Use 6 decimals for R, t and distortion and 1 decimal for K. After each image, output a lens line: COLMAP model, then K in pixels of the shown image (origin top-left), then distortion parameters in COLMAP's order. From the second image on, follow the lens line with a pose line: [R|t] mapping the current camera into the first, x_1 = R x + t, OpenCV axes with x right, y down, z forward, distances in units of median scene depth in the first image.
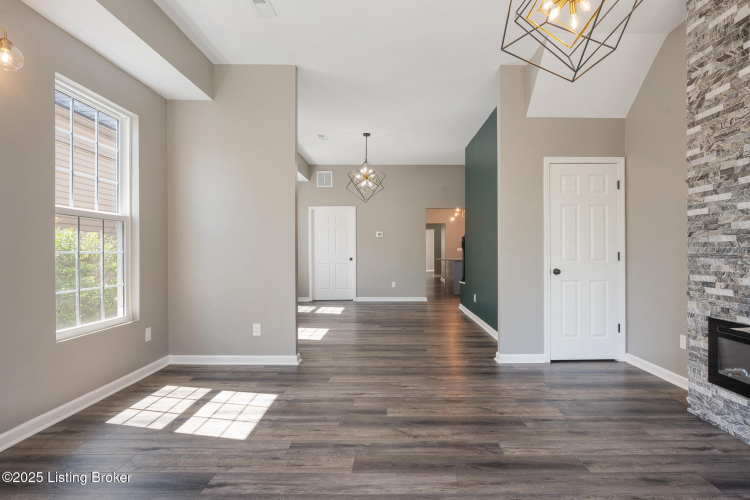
lens RADIAL K [[395.7, 0, 399.2], [0, 395.7, 251.5], [0, 0, 1]] dist [-0.003330, 0.000221]
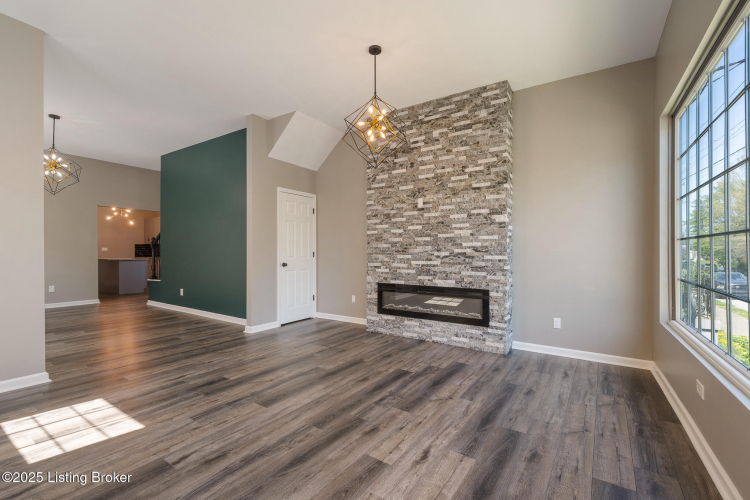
lens RADIAL K [[327.0, 0, 375.0], [0, 327.0, 253.7], [0, 0, 1]] dist [-0.001615, -0.000105]
pose [[0.569170, -0.001632, 0.822218, -0.642555], [-0.002885, 0.999988, 0.003981, 0.004720], [-0.822215, -0.004638, 0.569159, 0.020743]]
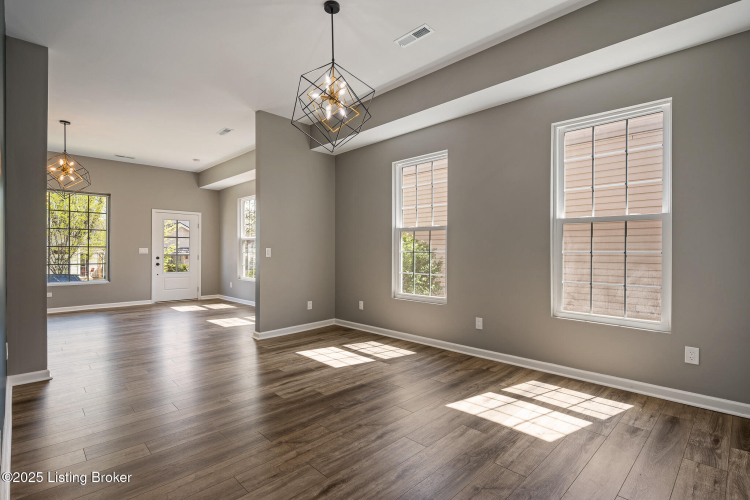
lens RADIAL K [[365.3, 0, 353.4], [0, 365.3, 252.0], [0, 0, 1]] dist [0.001298, 0.000060]
pose [[-0.748753, 0.004207, -0.662836, 1.134852], [-0.000689, 0.999974, 0.007125, -0.019603], [0.662849, 0.005791, -0.748730, 3.296150]]
